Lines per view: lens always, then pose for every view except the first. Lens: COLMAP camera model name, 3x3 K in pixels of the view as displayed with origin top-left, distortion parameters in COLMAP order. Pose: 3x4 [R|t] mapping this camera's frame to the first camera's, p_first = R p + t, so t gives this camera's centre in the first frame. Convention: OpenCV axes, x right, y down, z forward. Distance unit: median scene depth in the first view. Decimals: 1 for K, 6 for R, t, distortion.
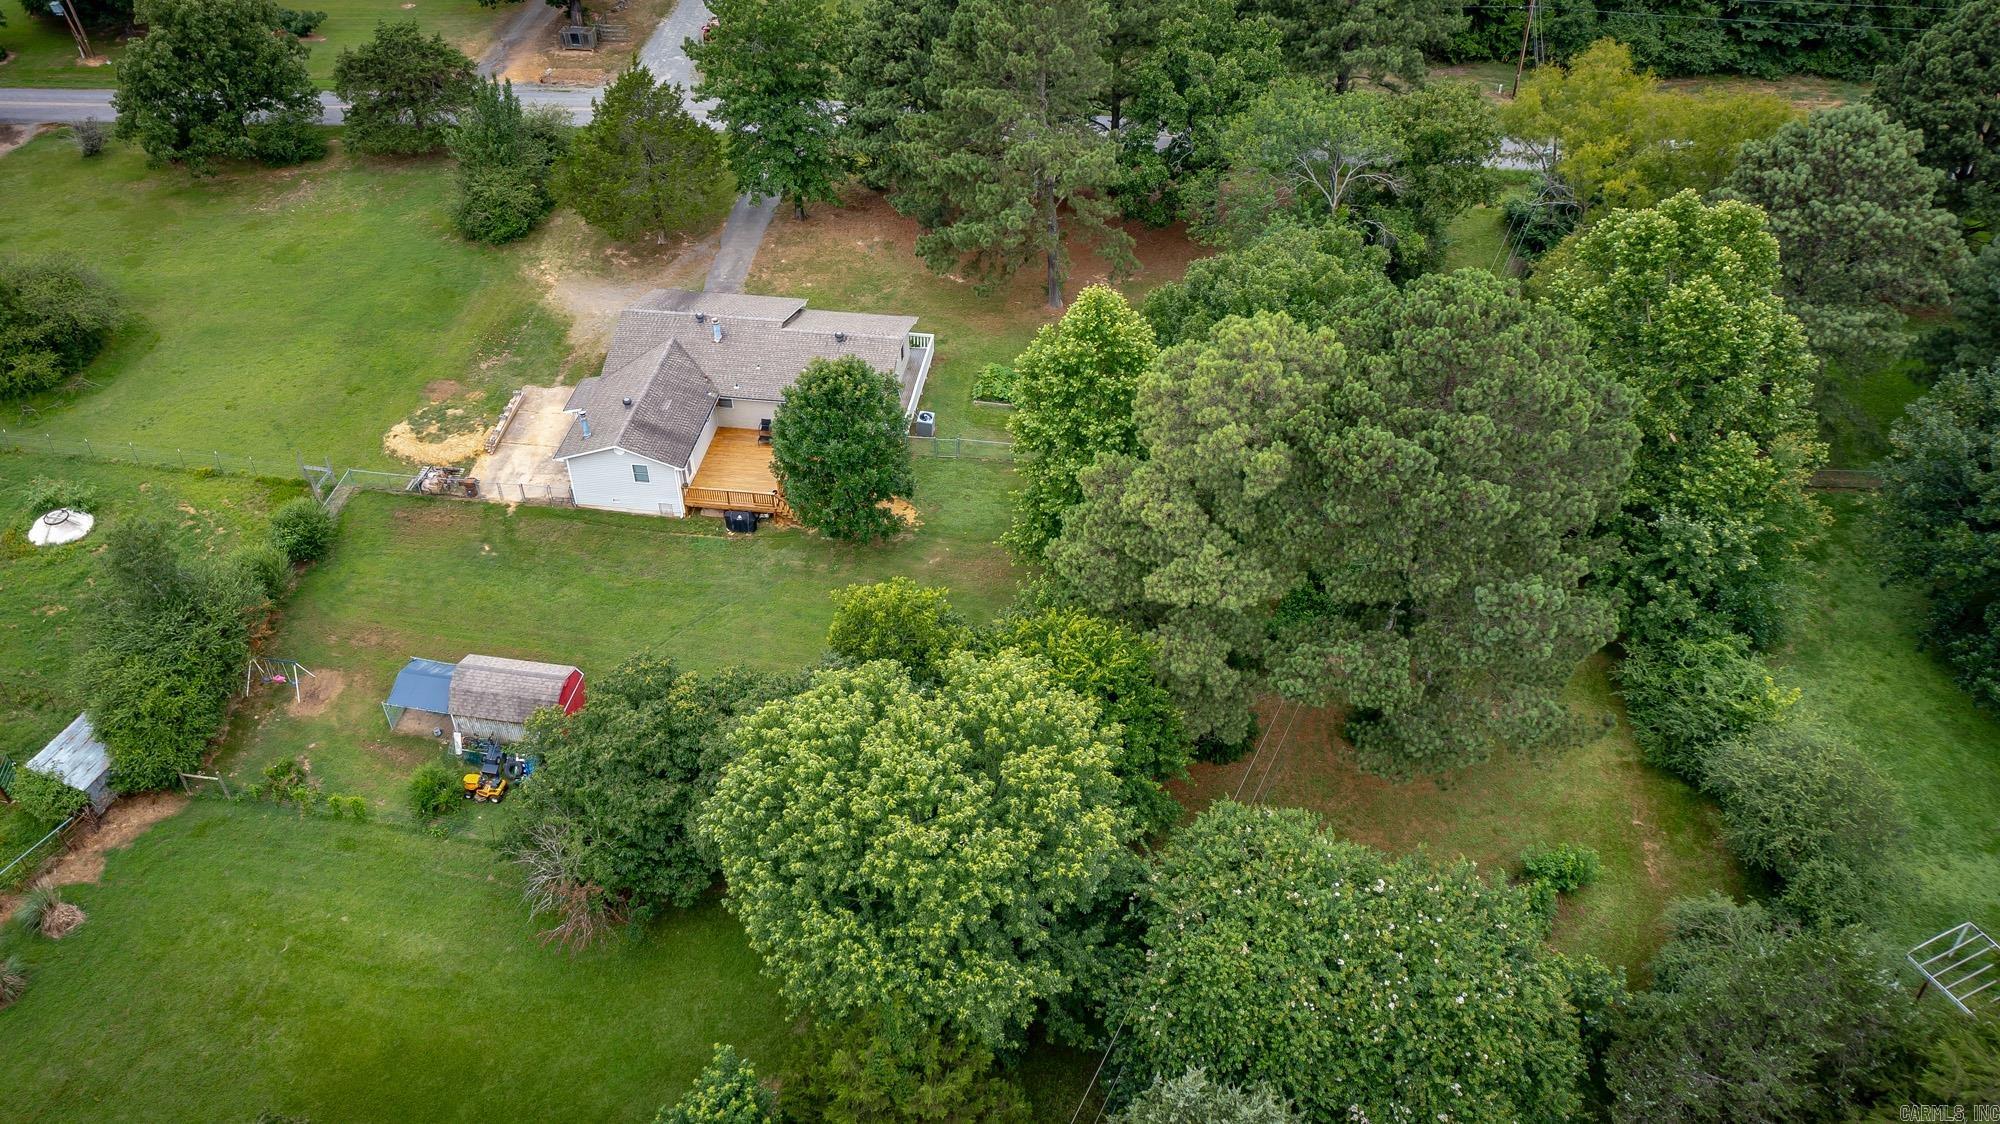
lens RADIAL K [[1609.5, 0, 1004.0], [0, 1609.5, 546.3], [0, 0, 1]] dist [0.010126, 0.015402]
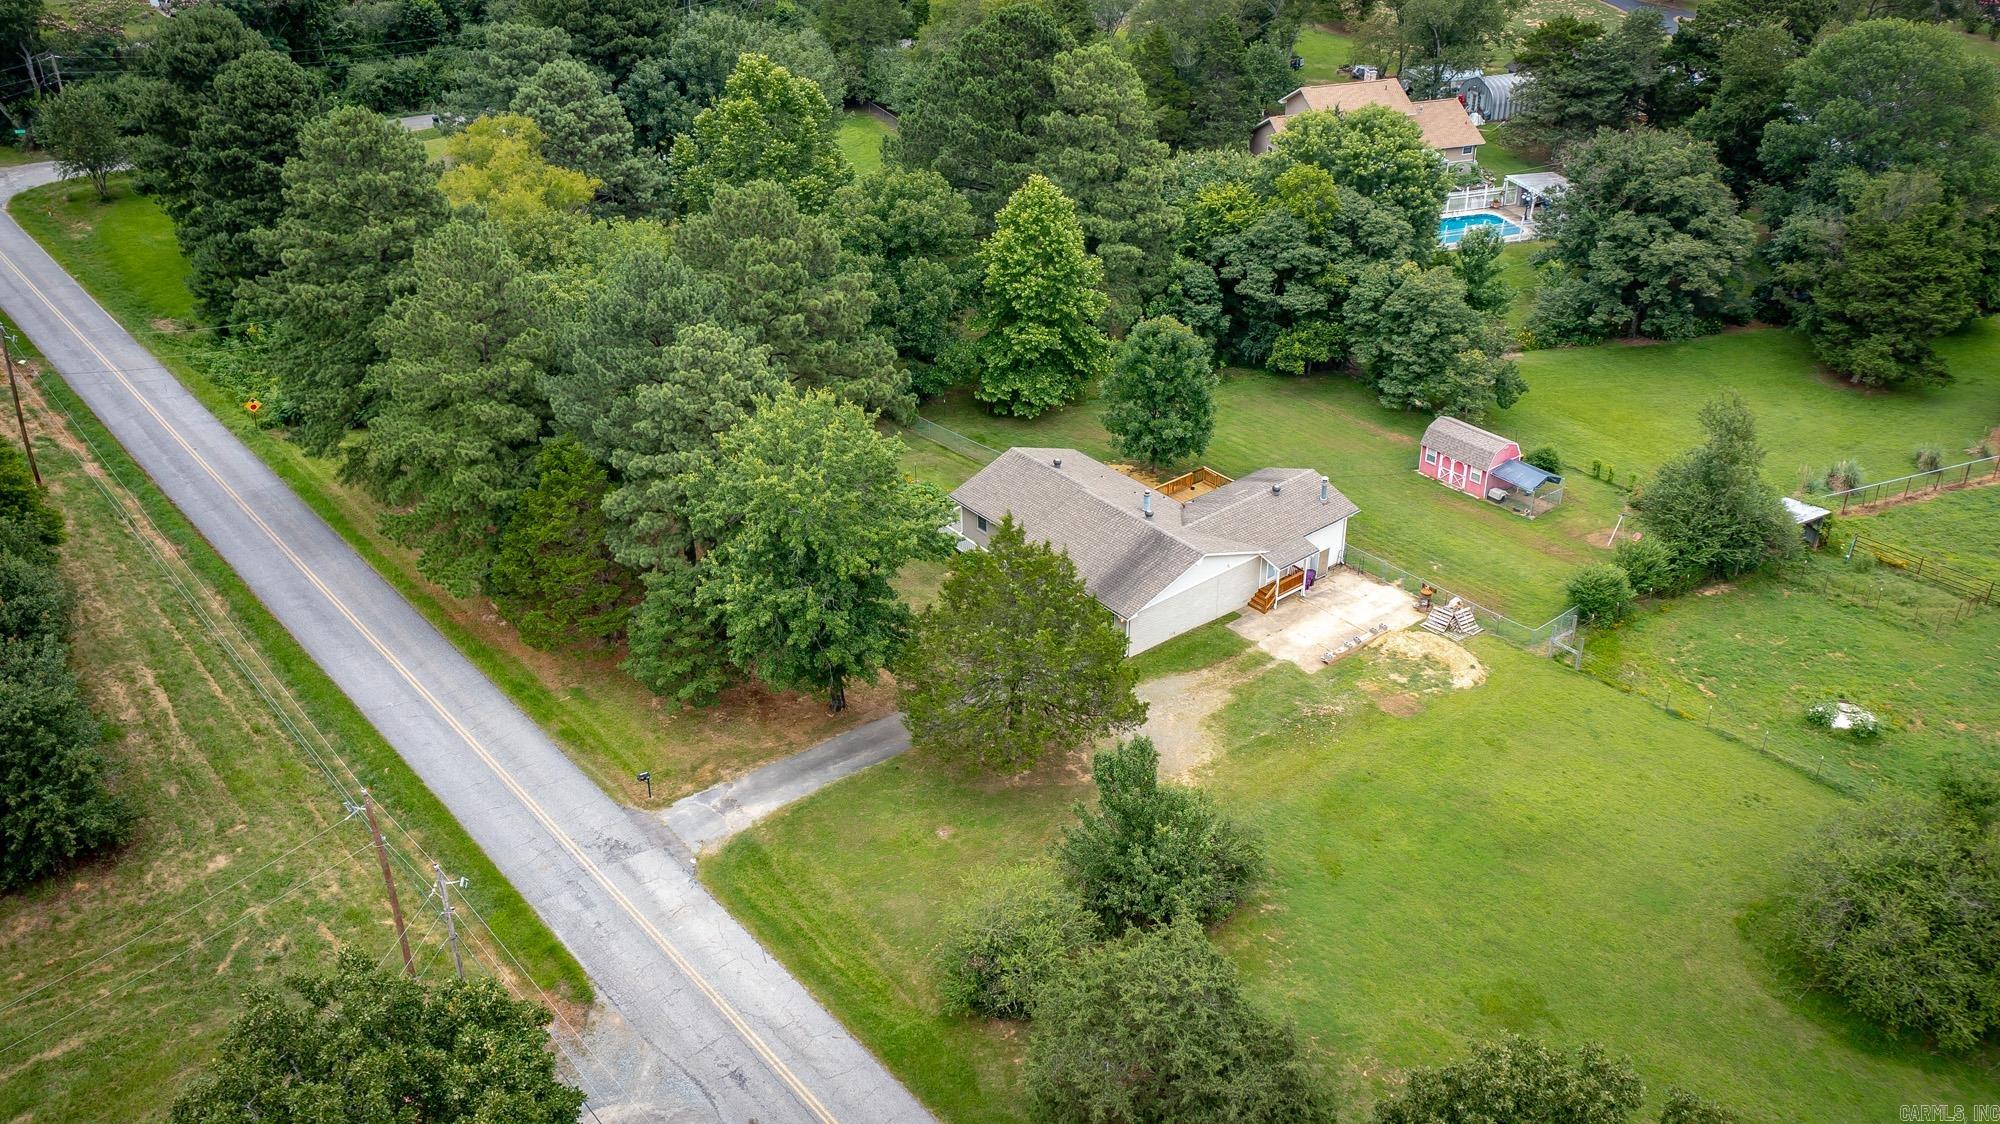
lens RADIAL K [[1609.5, 0, 1004.0], [0, 1609.5, 546.3], [0, 0, 1]] dist [0.010126, 0.015402]
pose [[-0.728999, -0.325296, 0.602281, -0.745233], [0.445836, 0.442008, 0.778369, -0.963890], [-0.519414, 0.835949, -0.177195, 1.308082]]
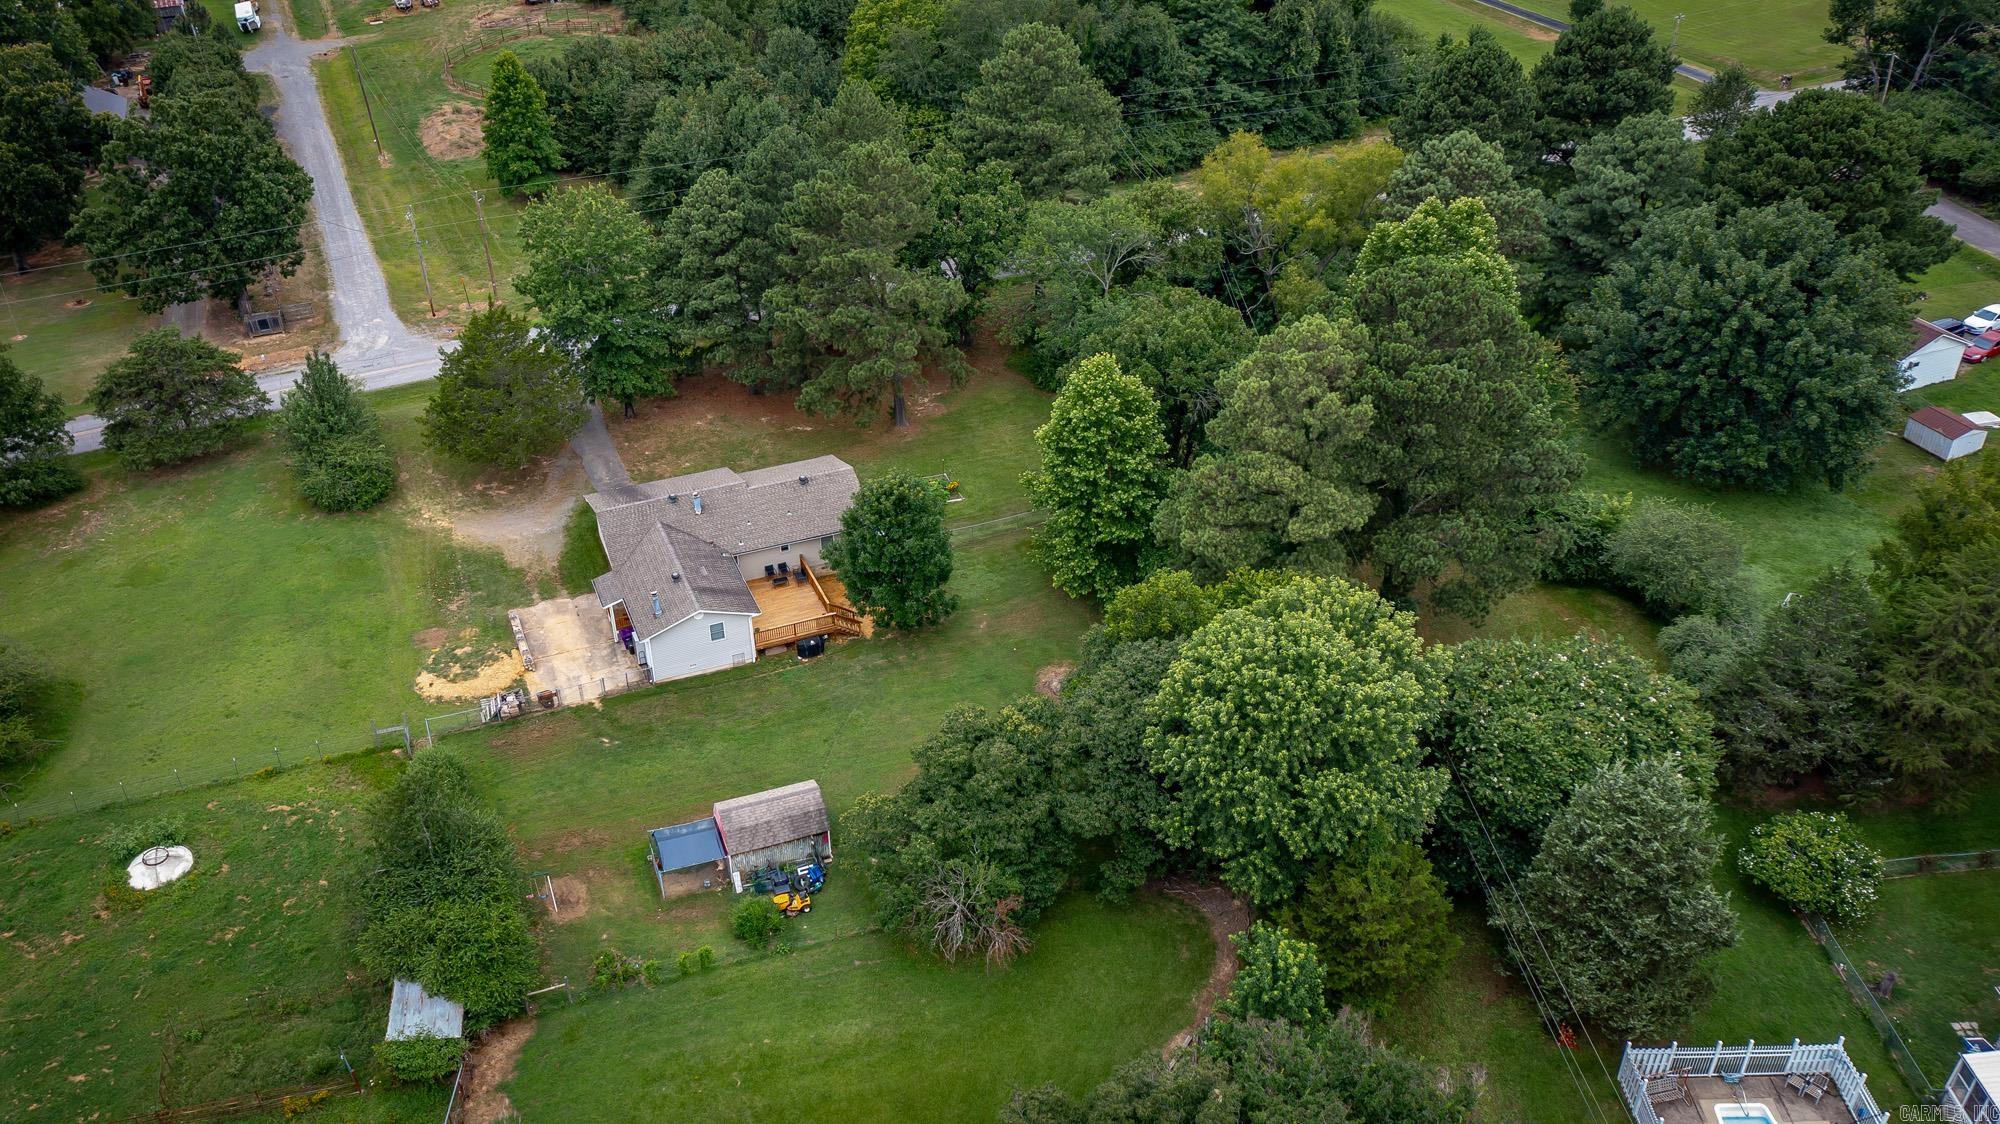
lens RADIAL K [[1609.5, 0, 1004.0], [0, 1609.5, 546.3], [0, 0, 1]] dist [0.010126, 0.015402]
pose [[0.862481, -0.272540, 0.426436, -0.502337], [0.323500, 0.944885, -0.050402, 0.018268], [-0.389197, 0.181423, 0.903112, -0.076720]]
